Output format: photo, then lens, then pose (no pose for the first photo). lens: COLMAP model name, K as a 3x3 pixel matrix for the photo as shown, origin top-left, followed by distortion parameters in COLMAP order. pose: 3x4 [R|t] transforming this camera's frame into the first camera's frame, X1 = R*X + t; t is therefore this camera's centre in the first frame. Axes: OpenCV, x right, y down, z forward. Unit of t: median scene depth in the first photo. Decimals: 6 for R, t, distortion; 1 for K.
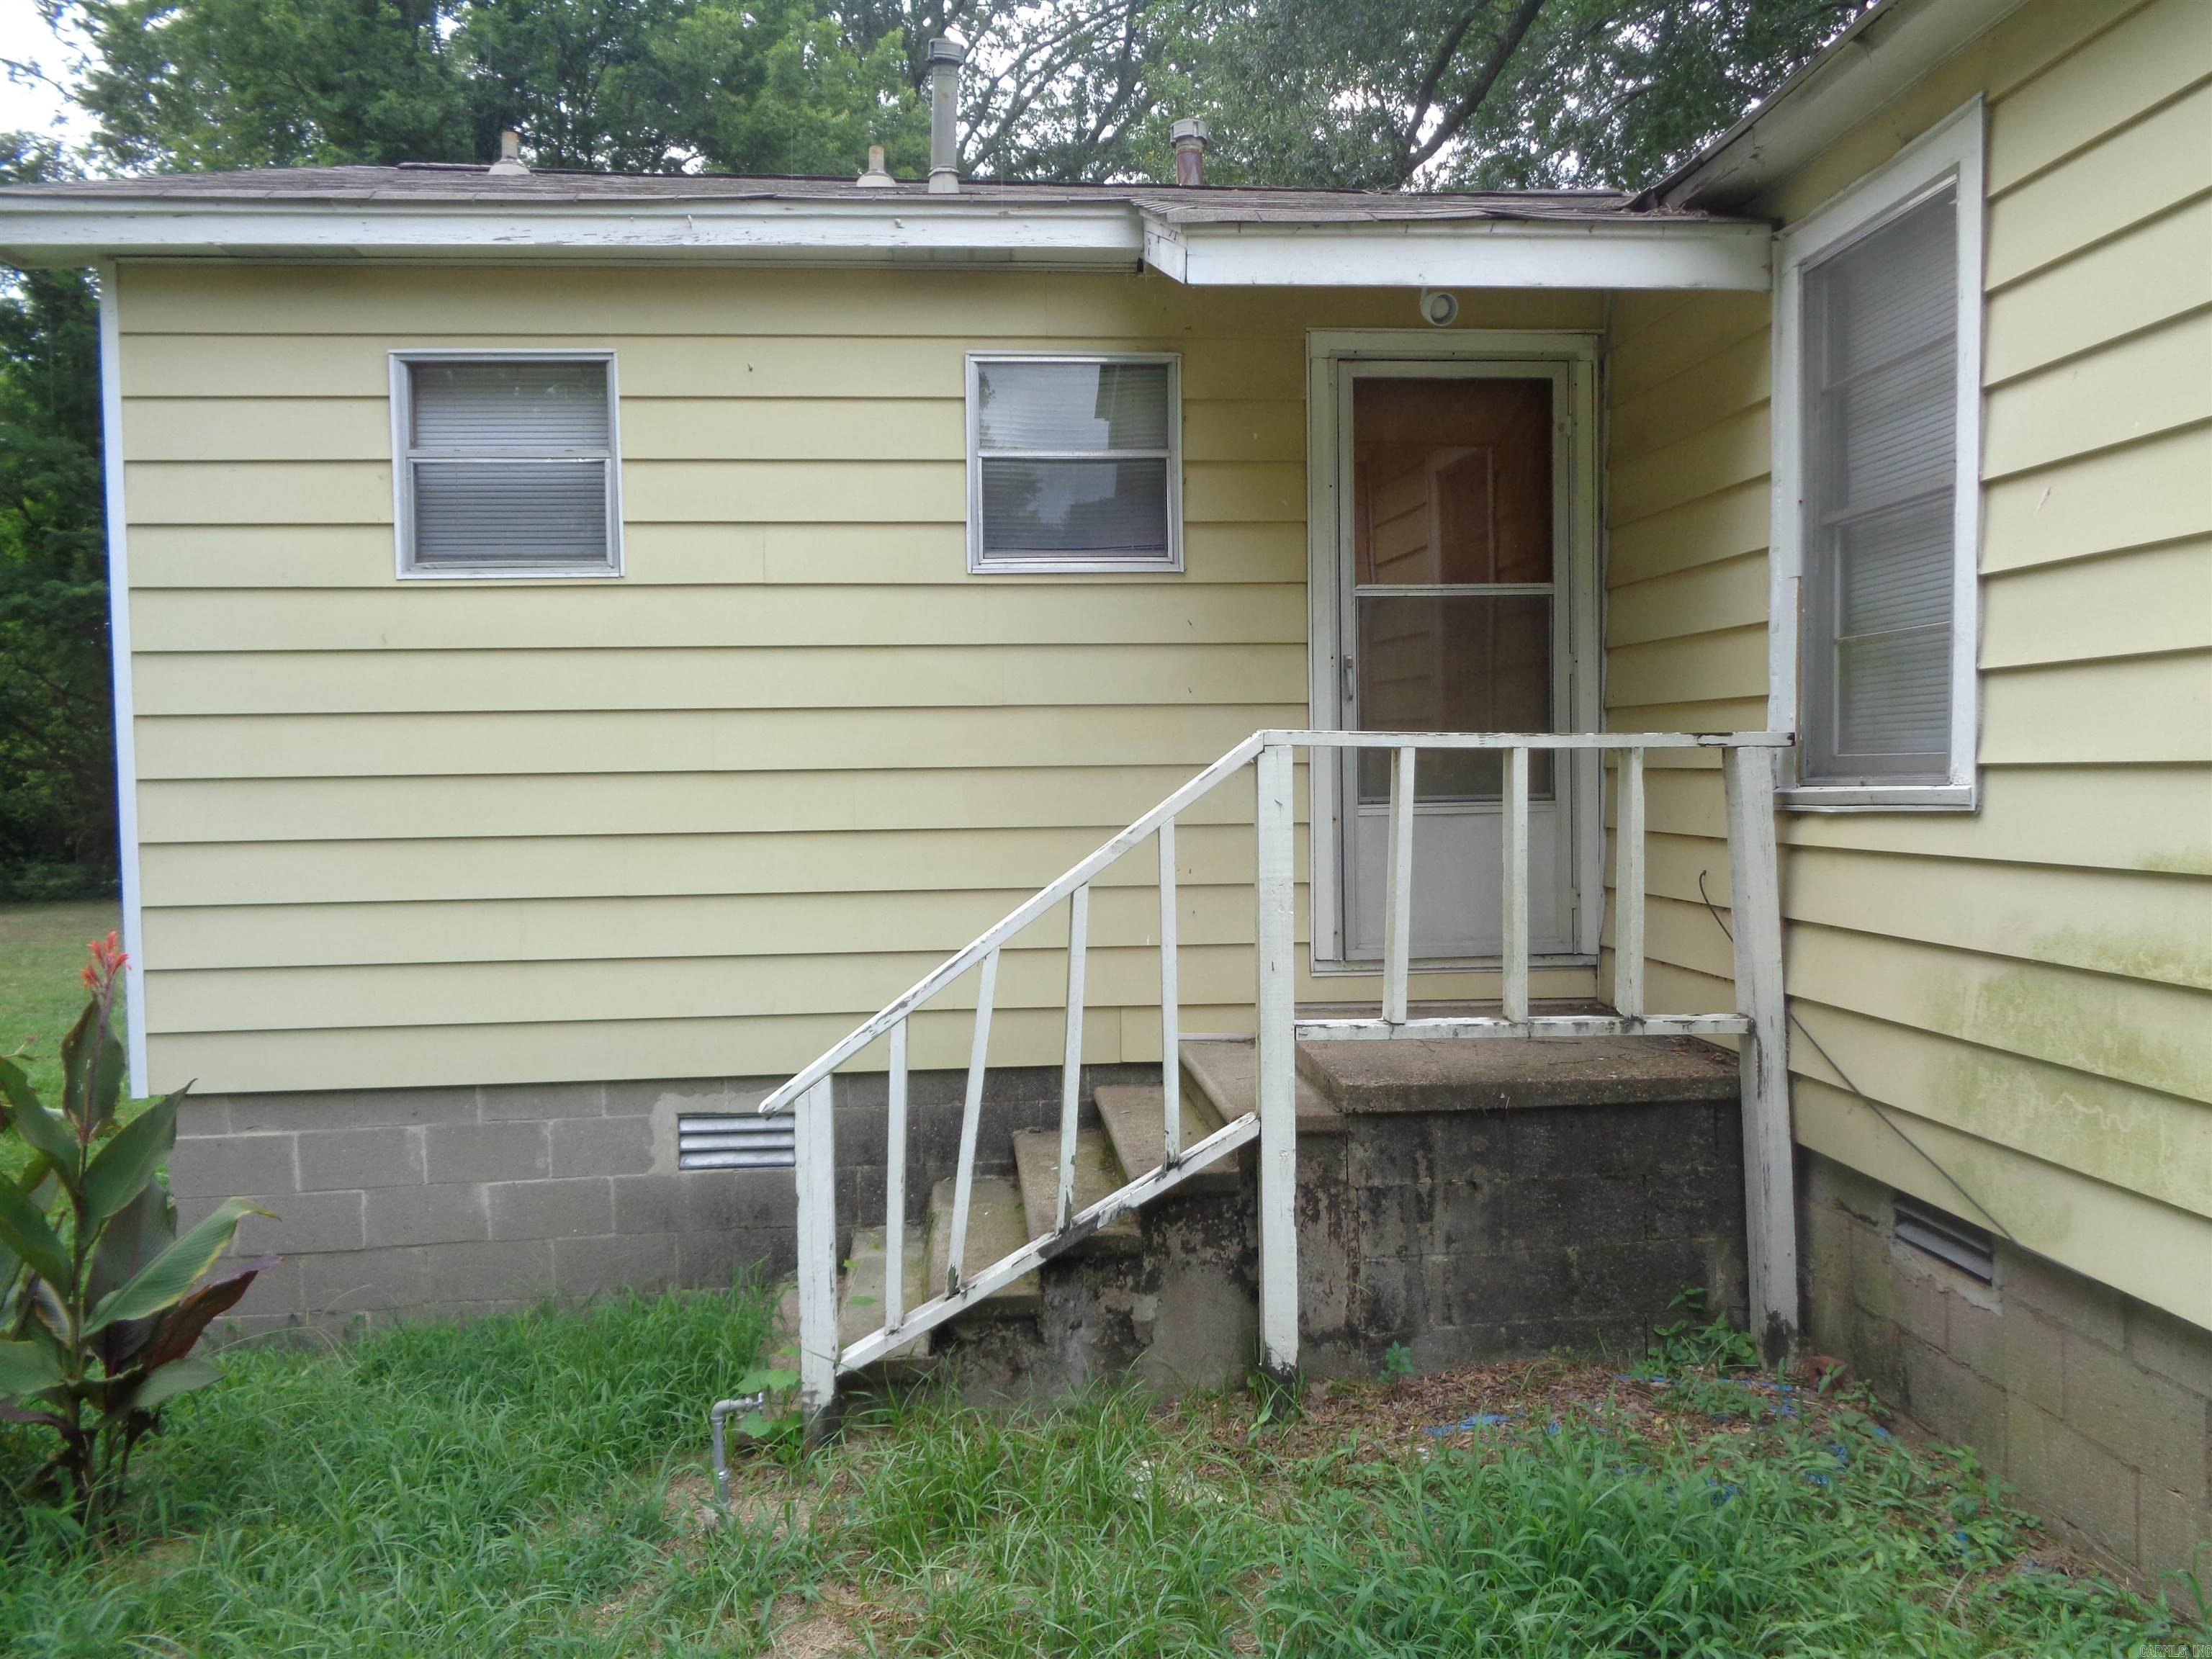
lens RADIAL K [[1672.7, 0, 1093.9], [0, 1672.7, 814.6], [0, 0, 1]] dist [0.001327, 0.002842]
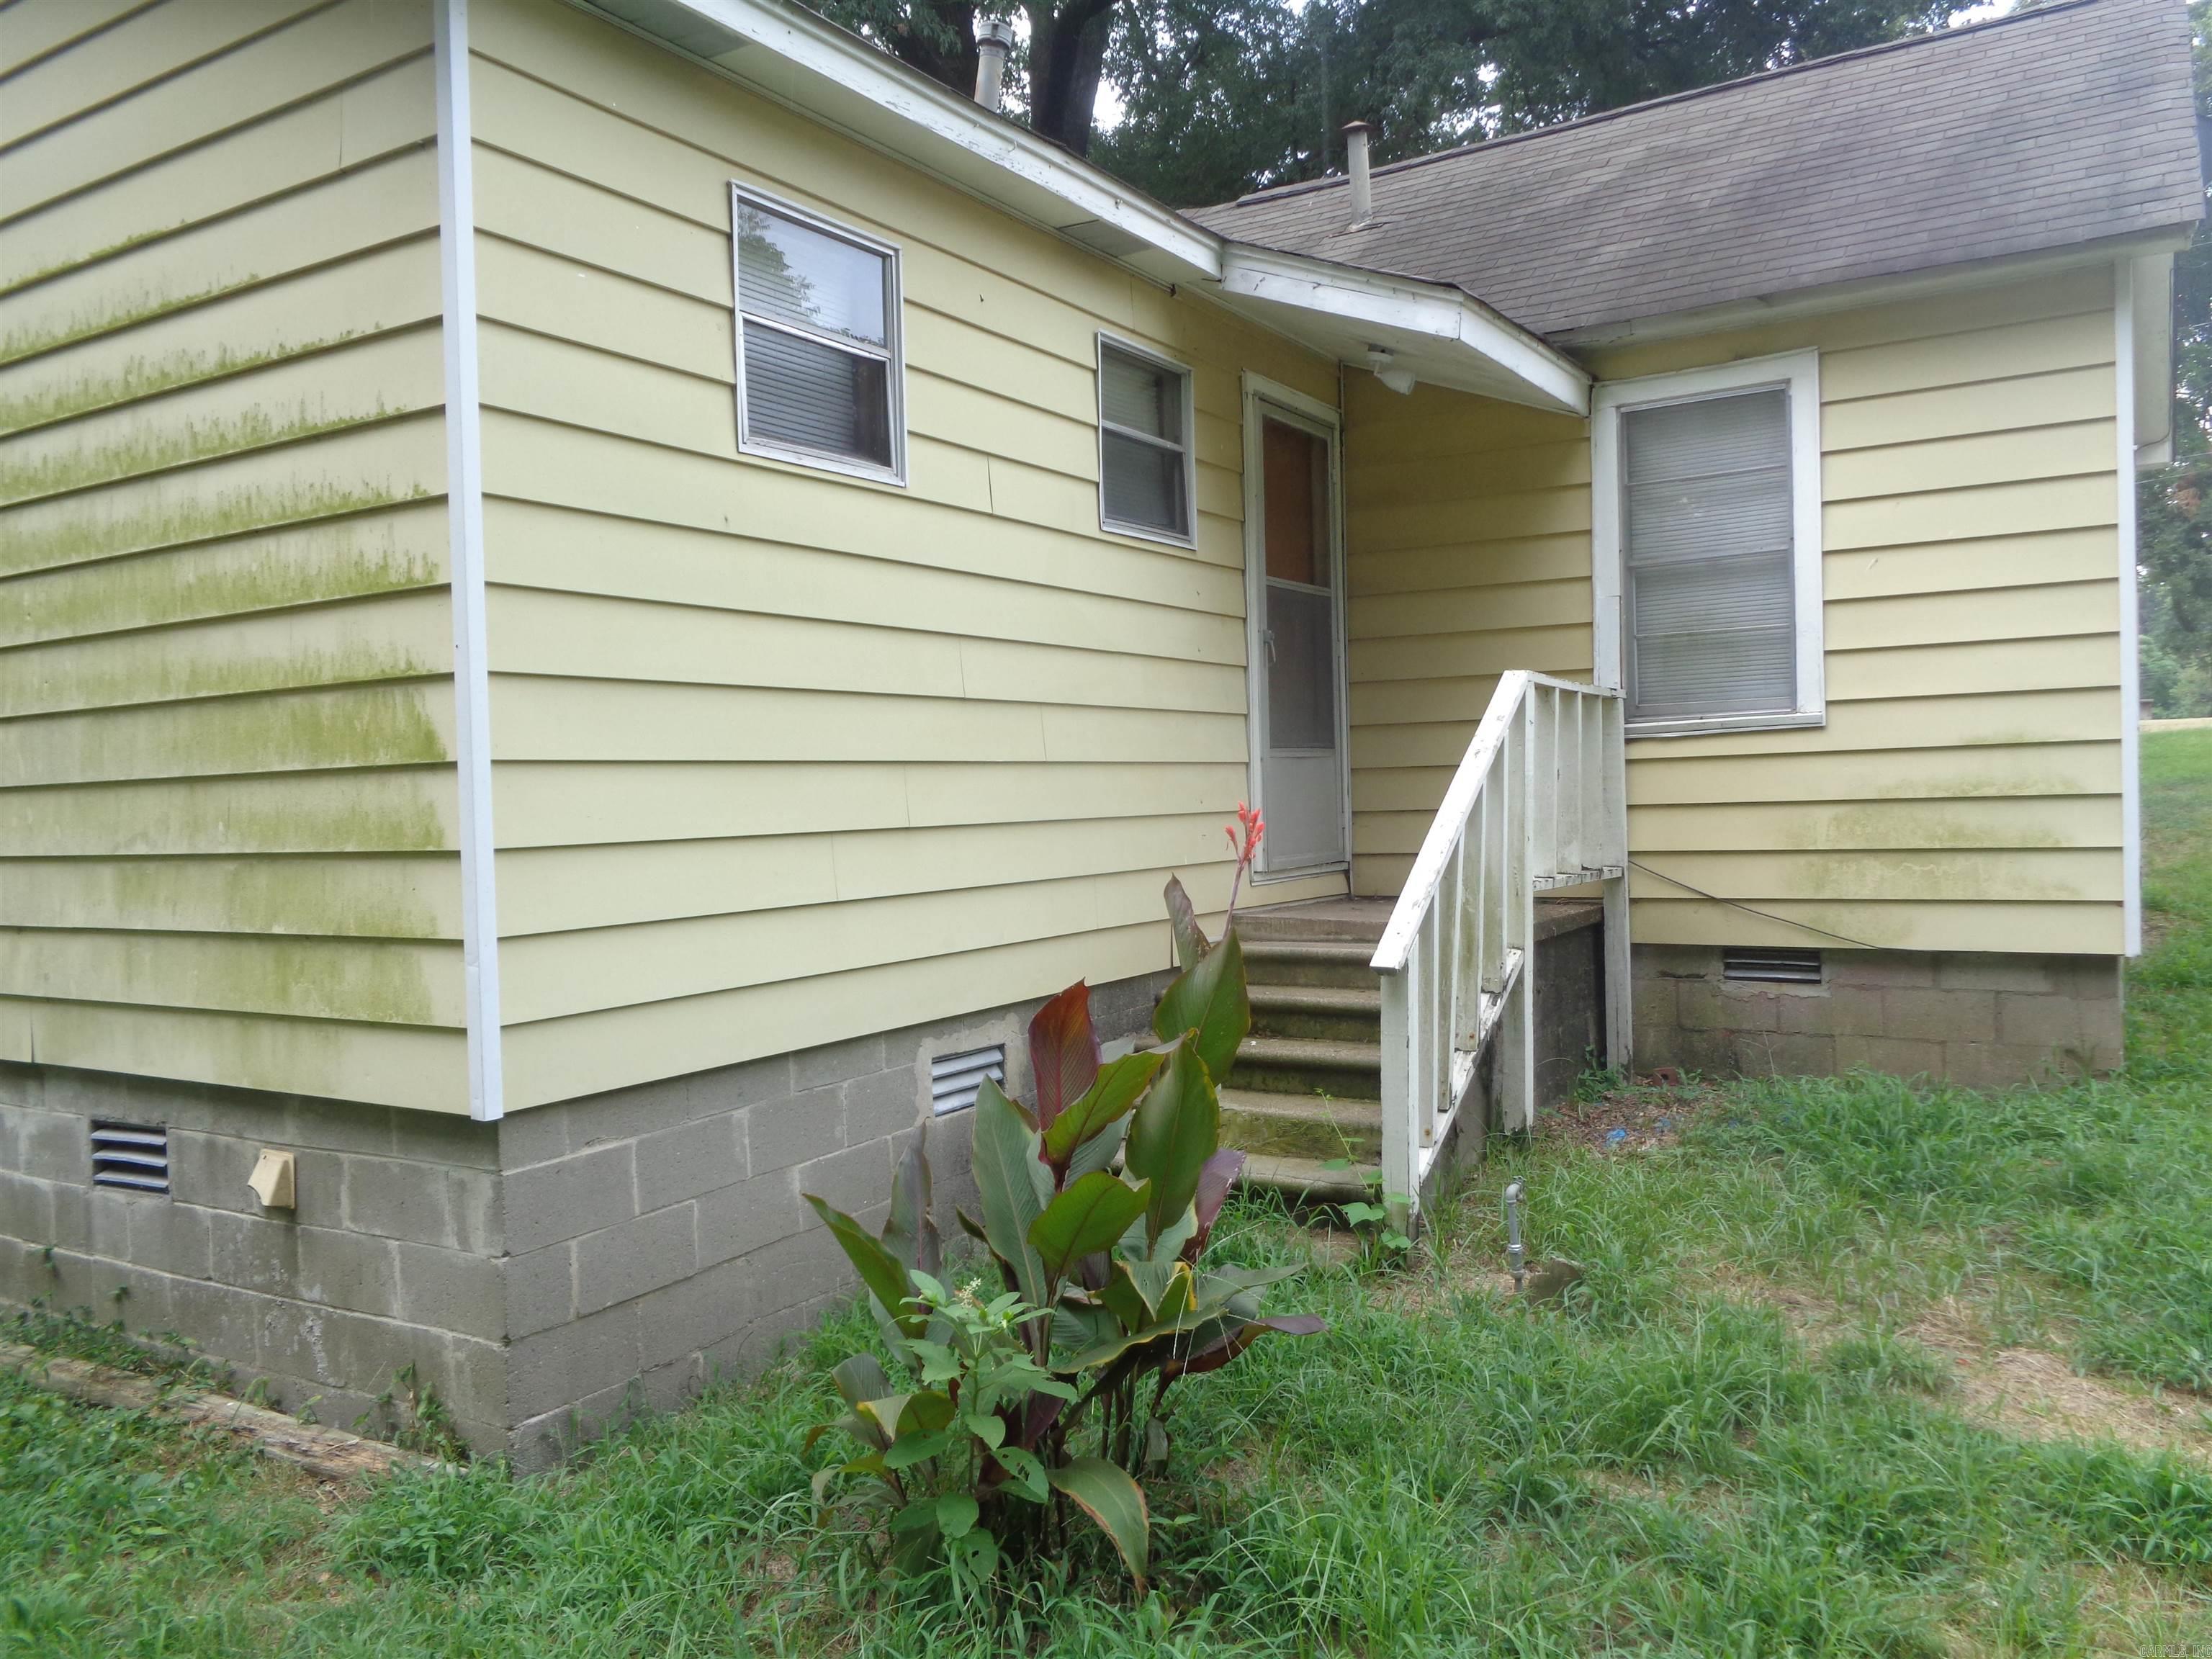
lens RADIAL K [[1670.8, 0, 1106.0], [0, 1670.8, 829.5], [0, 0, 1]] dist [-0.005130, -0.002125]
pose [[0.592741, -0.019300, 0.805162, -1.208023], [0.043148, 0.999038, -0.007817, 0.077264], [-0.804236, 0.039375, 0.593004, 0.449115]]
